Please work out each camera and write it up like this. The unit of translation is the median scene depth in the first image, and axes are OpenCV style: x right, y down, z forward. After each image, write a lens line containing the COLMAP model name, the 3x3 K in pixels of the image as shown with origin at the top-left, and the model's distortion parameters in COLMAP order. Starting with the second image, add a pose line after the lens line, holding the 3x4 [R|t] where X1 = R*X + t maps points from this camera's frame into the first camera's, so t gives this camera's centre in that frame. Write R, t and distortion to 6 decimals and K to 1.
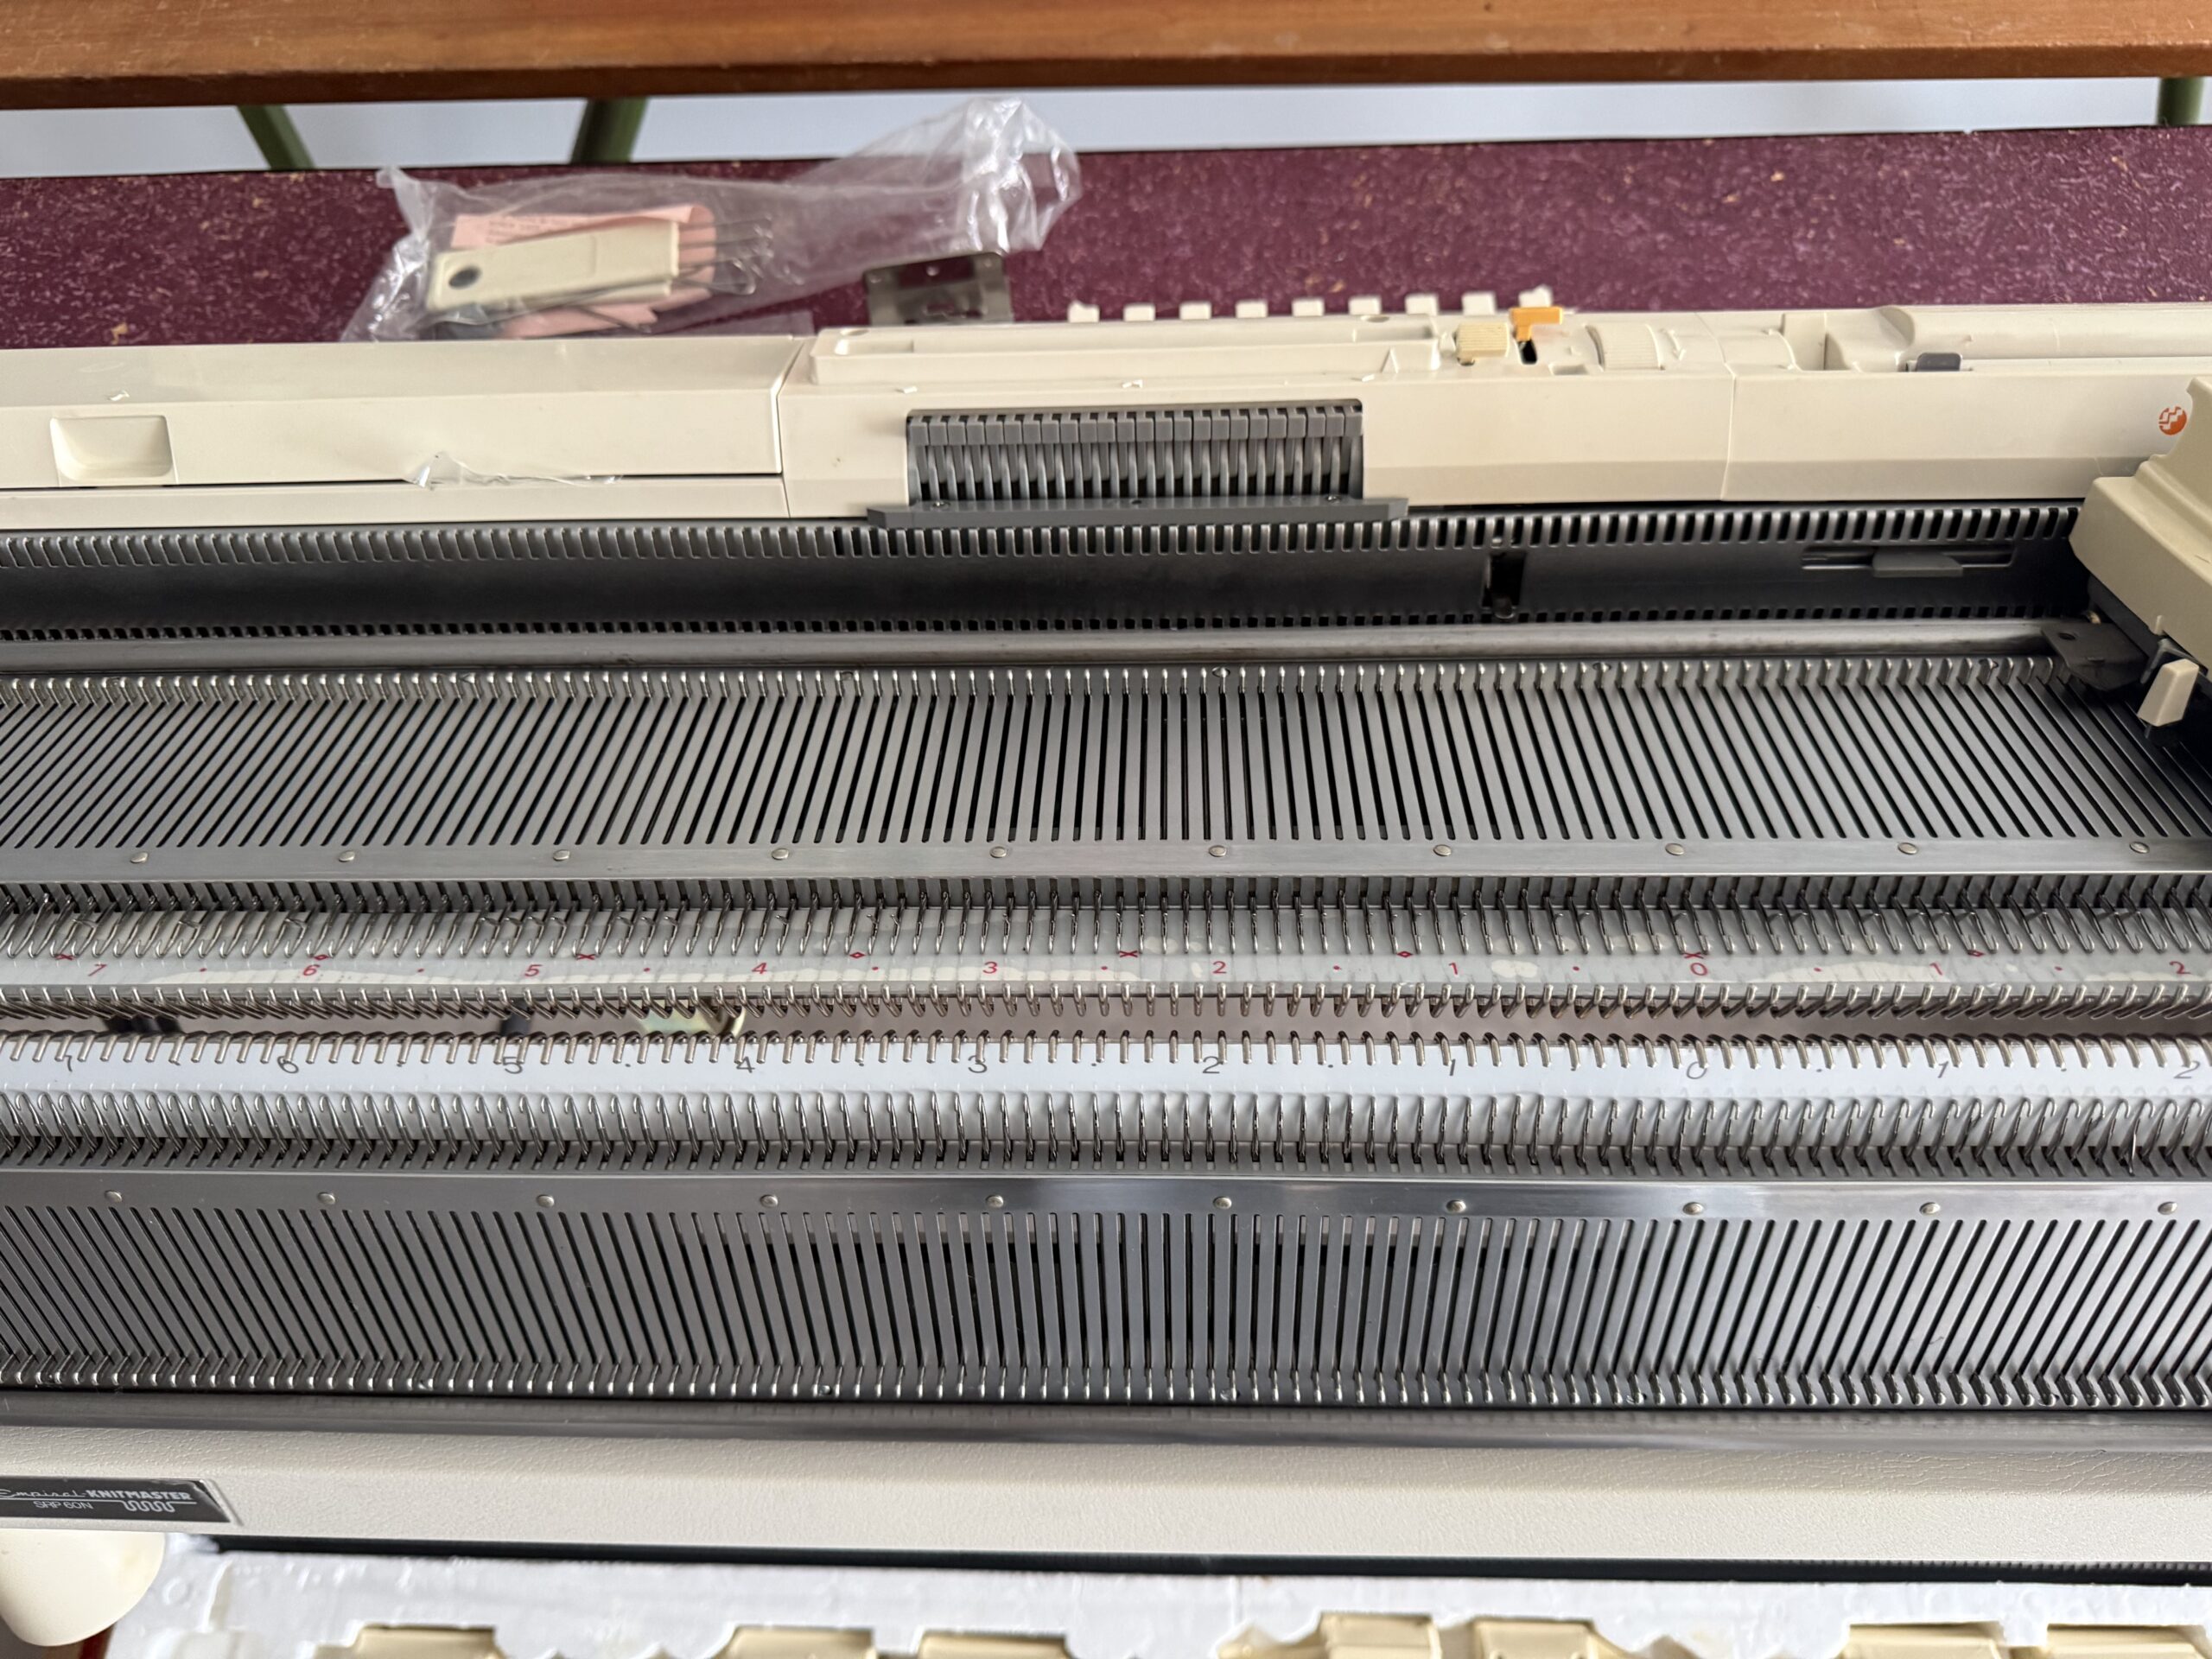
lens RADIAL K [[1631.6, 0, 1084.4], [0, 1631.6, 833.8], [0, 0, 1]] dist [-0.002986, -0.017098]
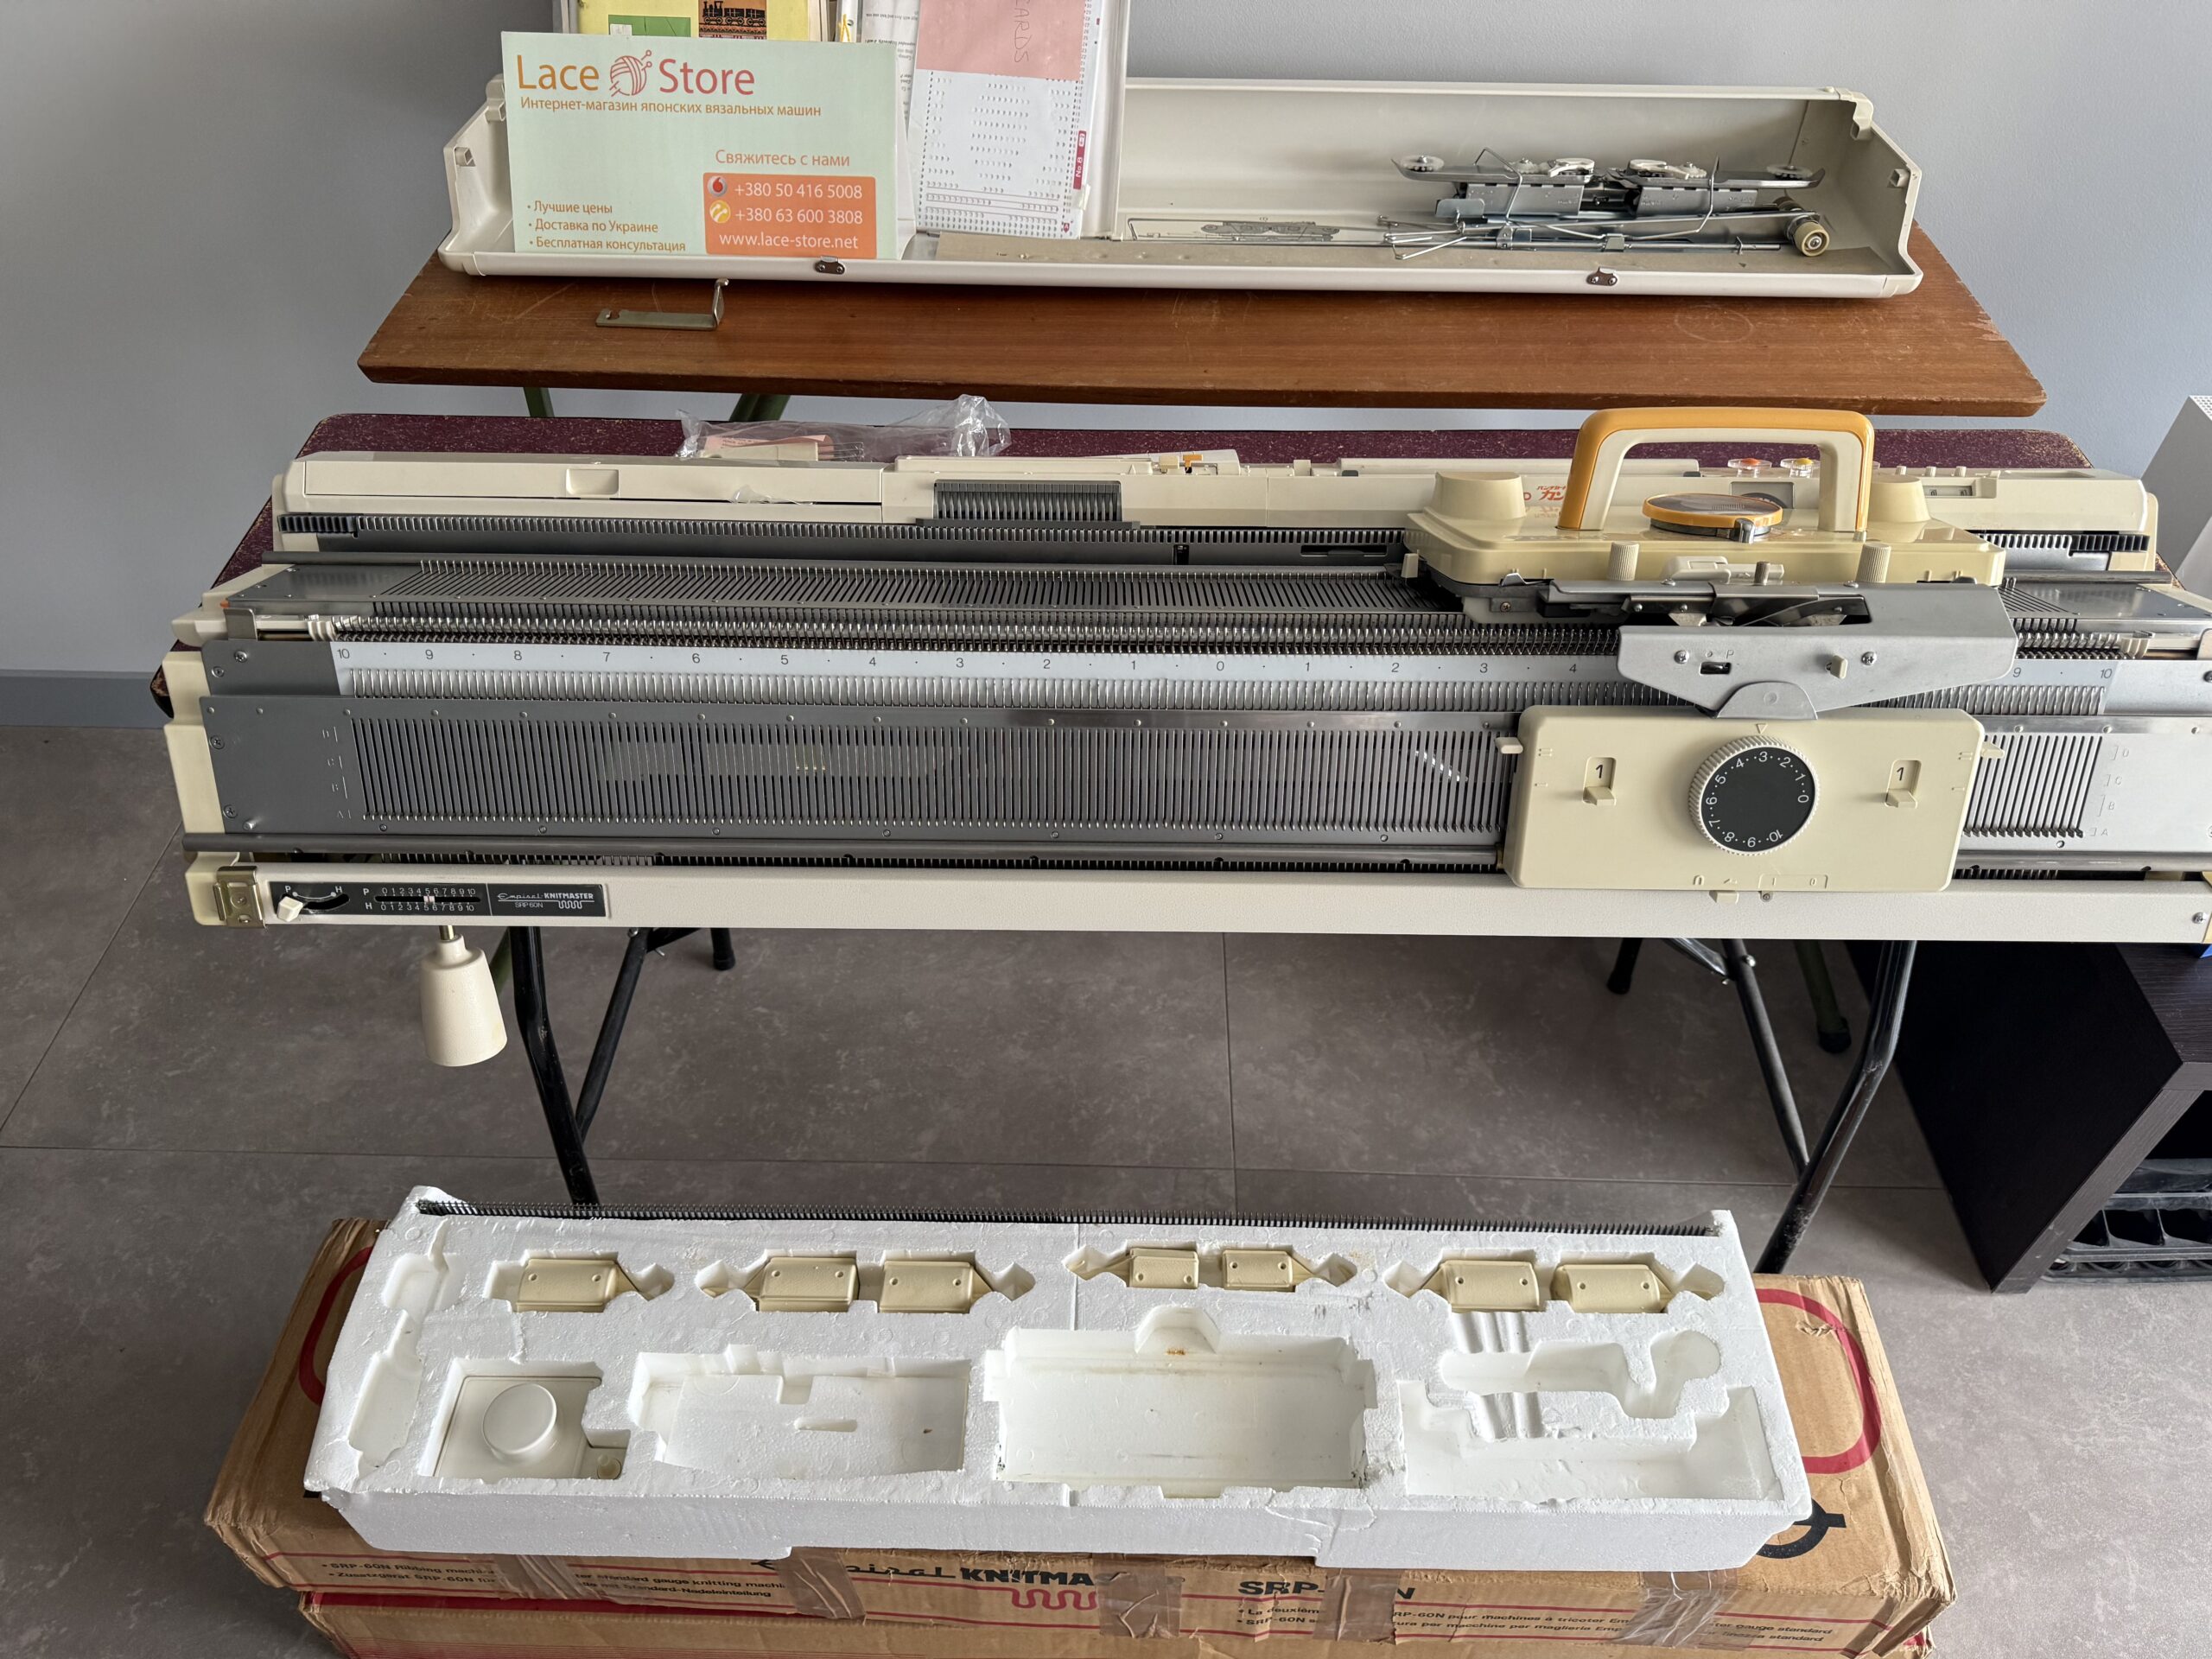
lens RADIAL K [[1631.6, 0, 1106.3], [0, 1631.6, 815.5], [0, 0, 1]] dist [-0.002986, -0.017098]
pose [[0.997899, 0.033654, 0.055360, 0.019399], [-0.016614, 0.958854, -0.283414, 0.657239], [-0.062620, 0.281898, 0.957399, -0.870134]]
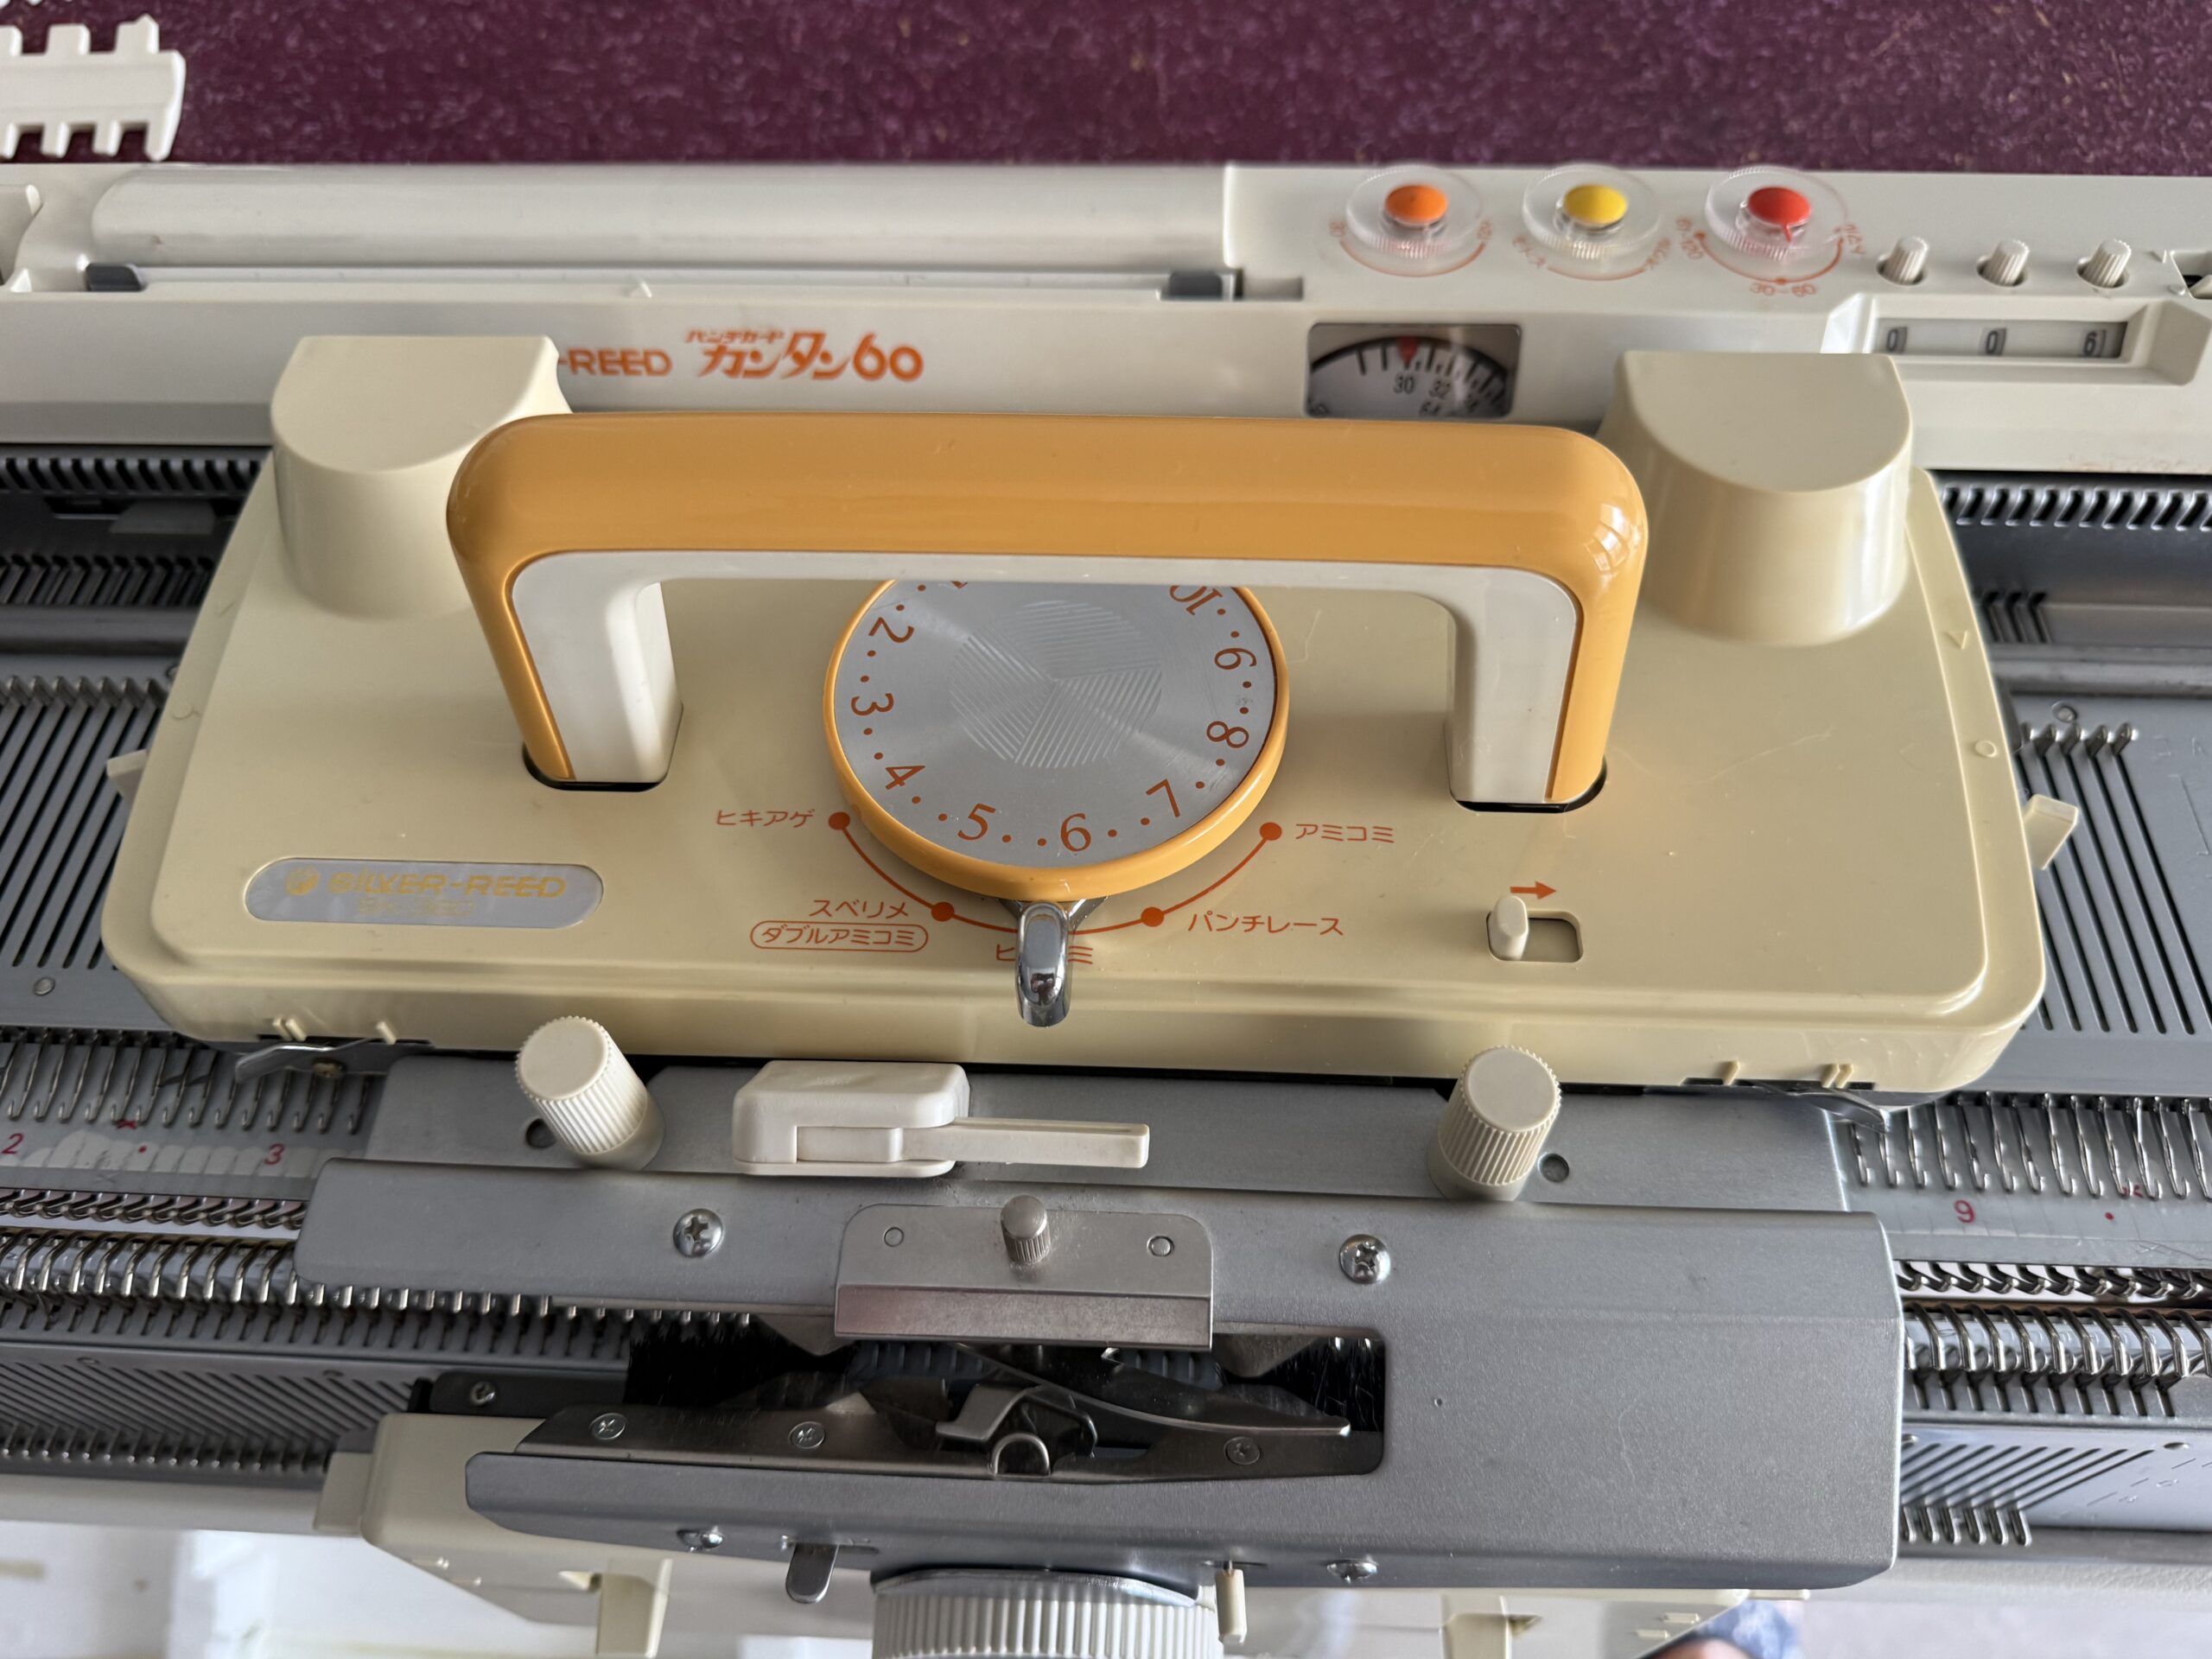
lens RADIAL K [[1631.6, 0, 1128.2], [0, 1631.6, 833.5], [0, 0, 1]] dist [-0.002986, -0.017098]
pose [[0.999486, 0.014158, 0.028771, 0.702853], [-0.022430, 0.949893, 0.311771, -0.199861], [-0.022915, -0.312256, 0.949722, 0.111428]]
